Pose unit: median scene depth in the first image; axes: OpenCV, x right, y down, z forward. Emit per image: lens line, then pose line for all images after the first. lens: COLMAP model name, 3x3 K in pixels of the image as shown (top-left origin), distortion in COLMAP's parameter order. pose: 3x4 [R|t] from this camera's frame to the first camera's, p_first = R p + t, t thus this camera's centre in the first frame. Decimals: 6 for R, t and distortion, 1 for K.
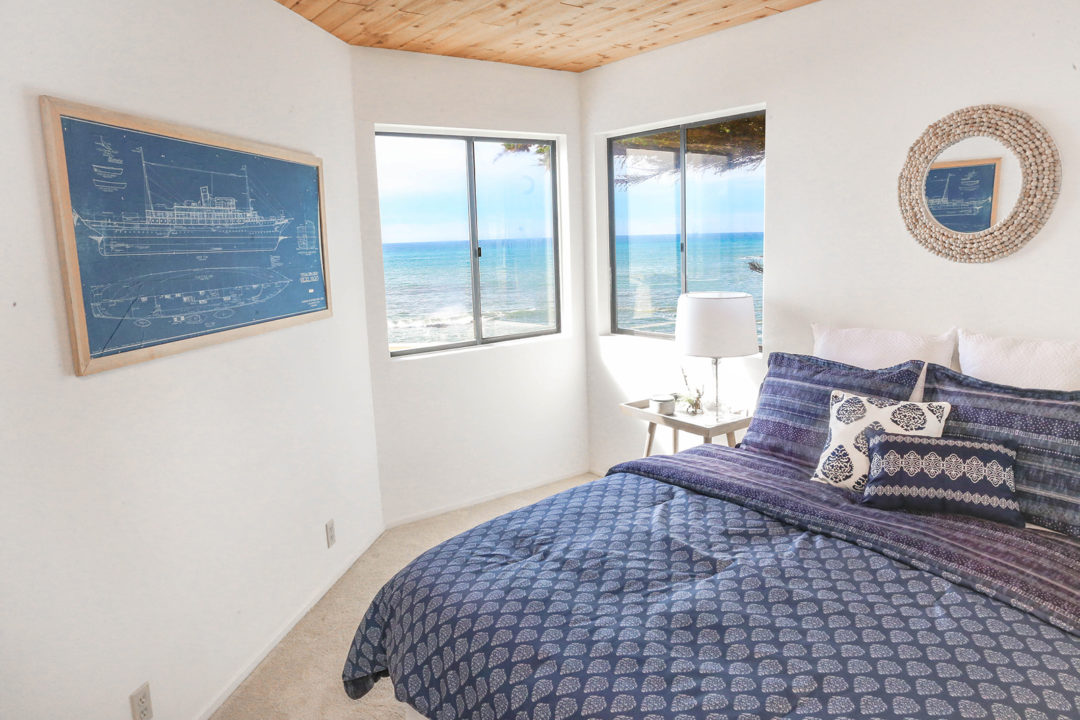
lens RADIAL K [[765.9, 0, 540.0], [0, 765.9, 360.0], [0, 0, 1]] dist [-0.113585, 0.093061]
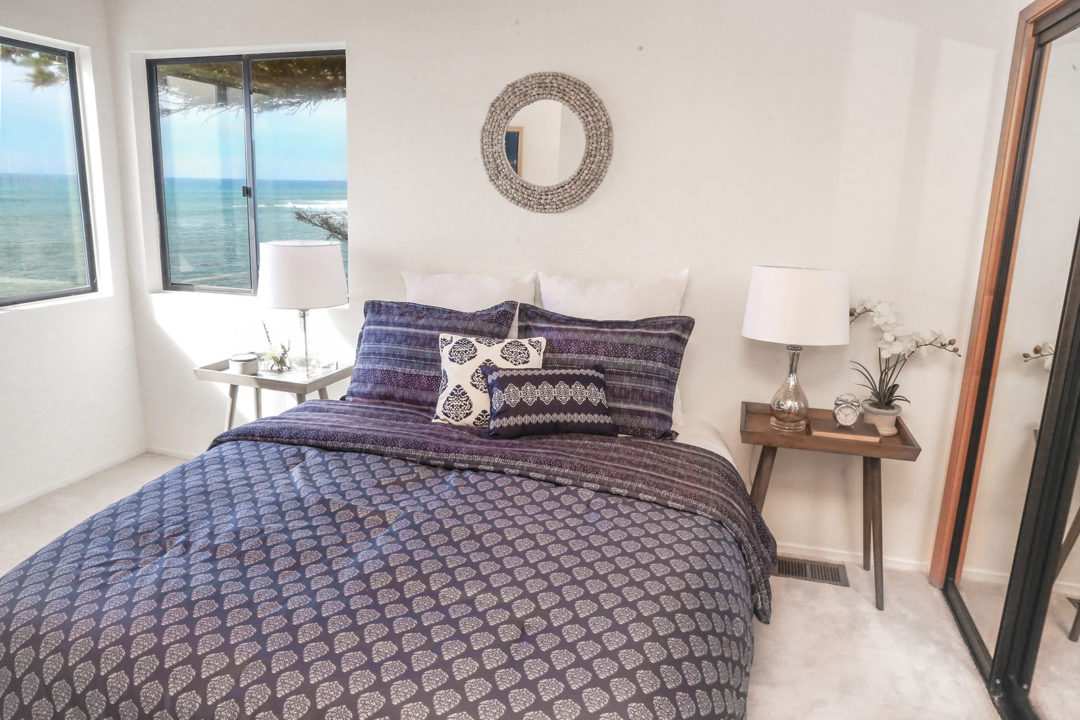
lens RADIAL K [[765.9, 0, 540.0], [0, 765.9, 360.0], [0, 0, 1]] dist [-0.113585, 0.093061]
pose [[0.781741, -0.078828, 0.618601, -0.161362], [0.049234, 0.996684, 0.064788, 0.016367], [-0.621657, -0.020191, 0.783029, 0.107900]]
